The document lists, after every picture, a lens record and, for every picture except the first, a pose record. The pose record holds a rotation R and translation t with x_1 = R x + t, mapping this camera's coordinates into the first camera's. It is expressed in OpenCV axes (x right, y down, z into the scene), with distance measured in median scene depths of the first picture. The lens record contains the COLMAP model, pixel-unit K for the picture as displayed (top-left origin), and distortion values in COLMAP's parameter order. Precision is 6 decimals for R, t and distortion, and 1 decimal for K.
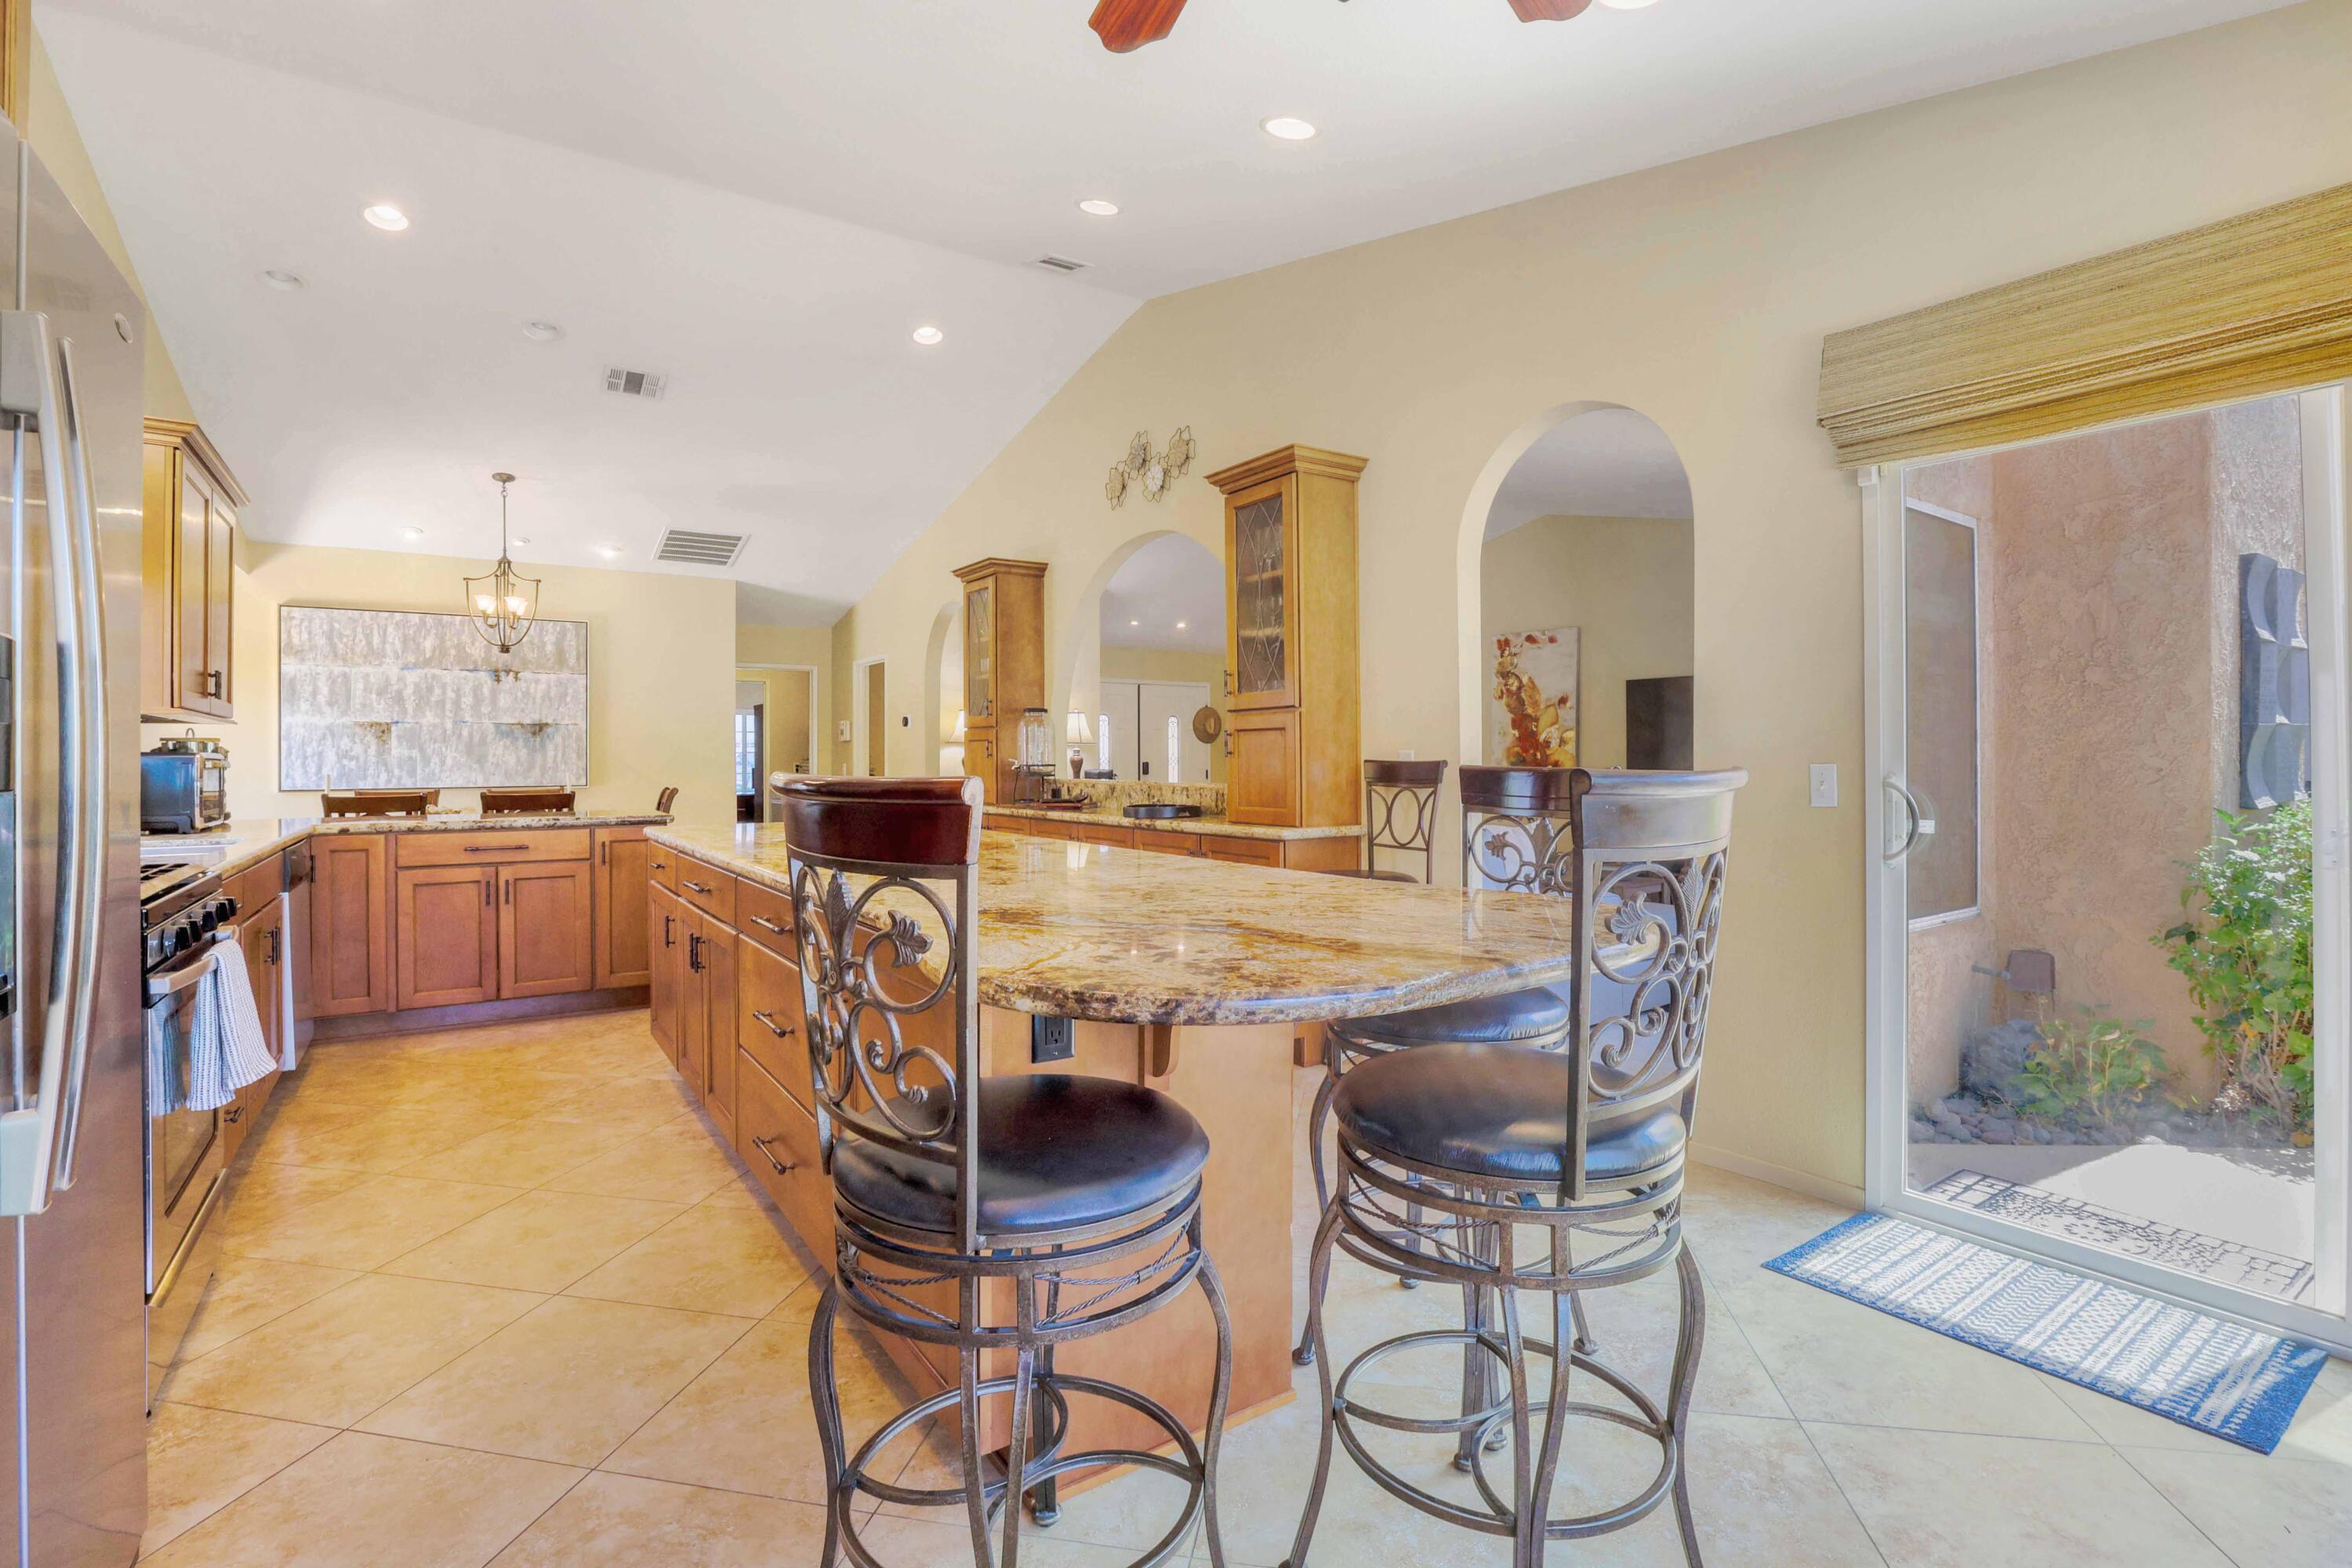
lens RADIAL K [[1113.0, 0, 1183.1], [0, 1113.0, 763.4], [0, 0, 1]] dist [-0.023583, 0.000920]
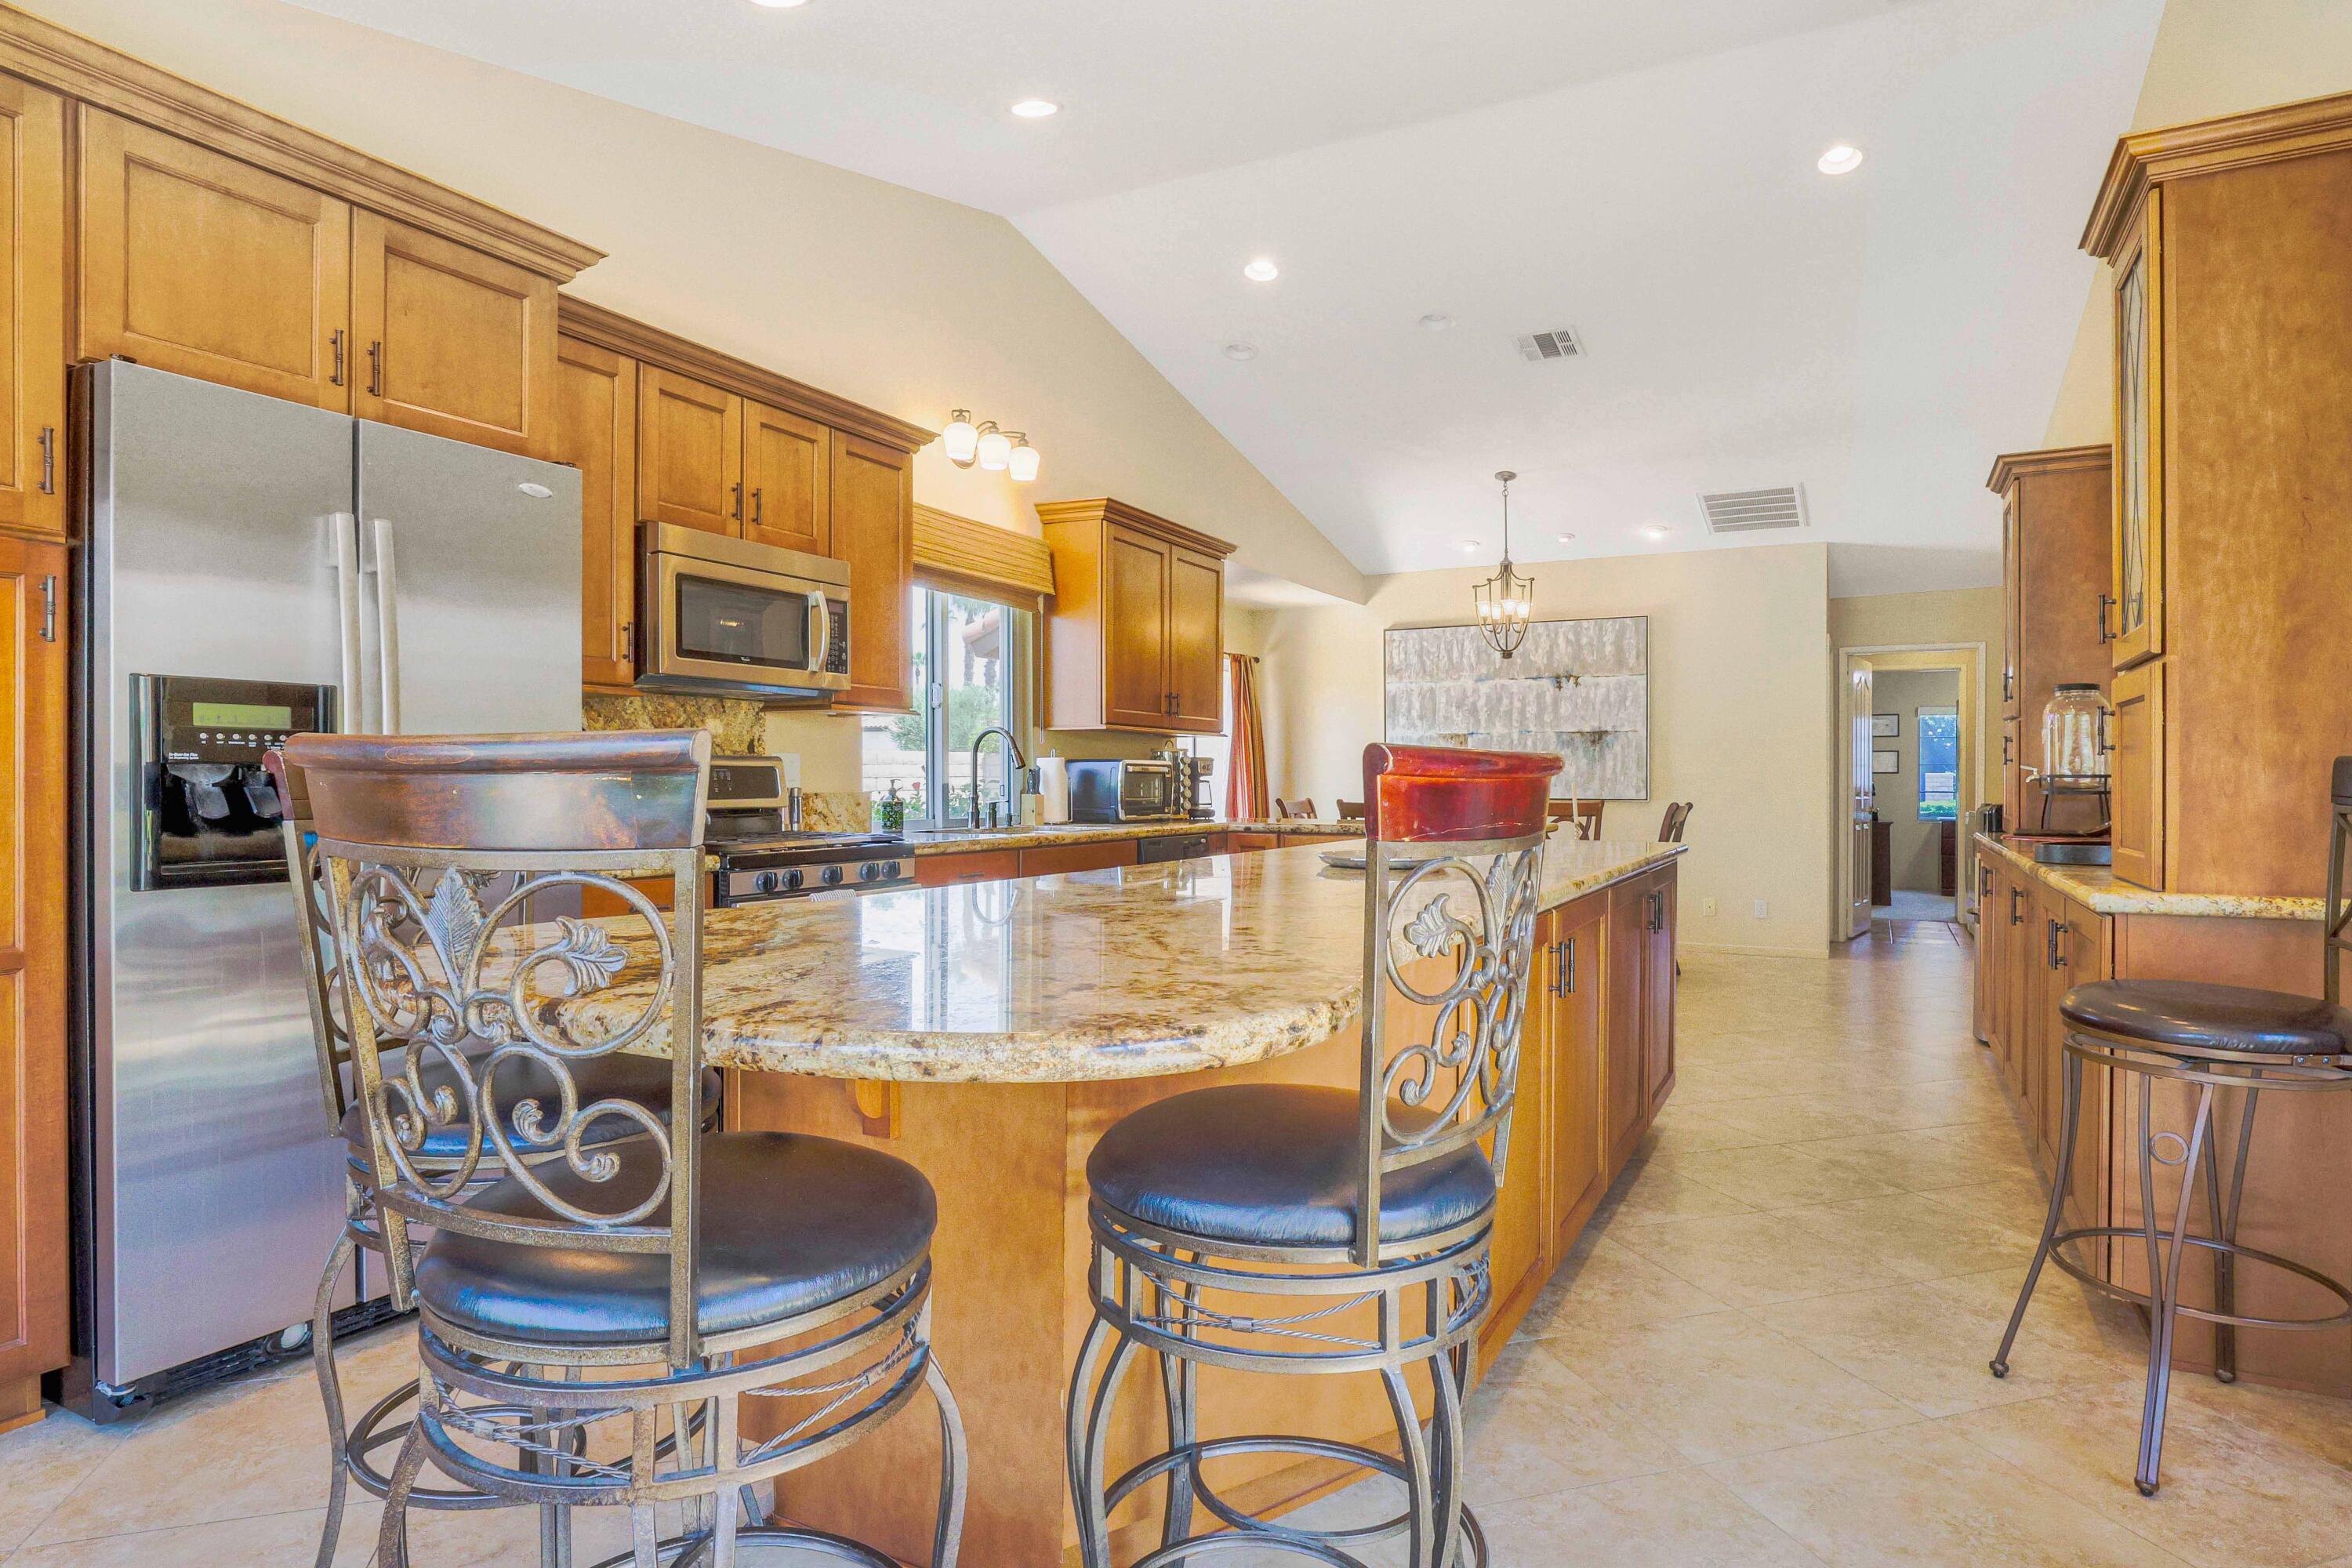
lens RADIAL K [[1317.3, 0, 1178.3], [0, 1317.3, 786.8], [0, 0, 1]] dist [0.004004, 0.000054]
pose [[0.467563, 0.010067, -0.883902, 0.238326], [-0.007611, 0.999944, 0.007363, 0.005139], [0.883927, 0.003285, 0.467613, 0.183020]]
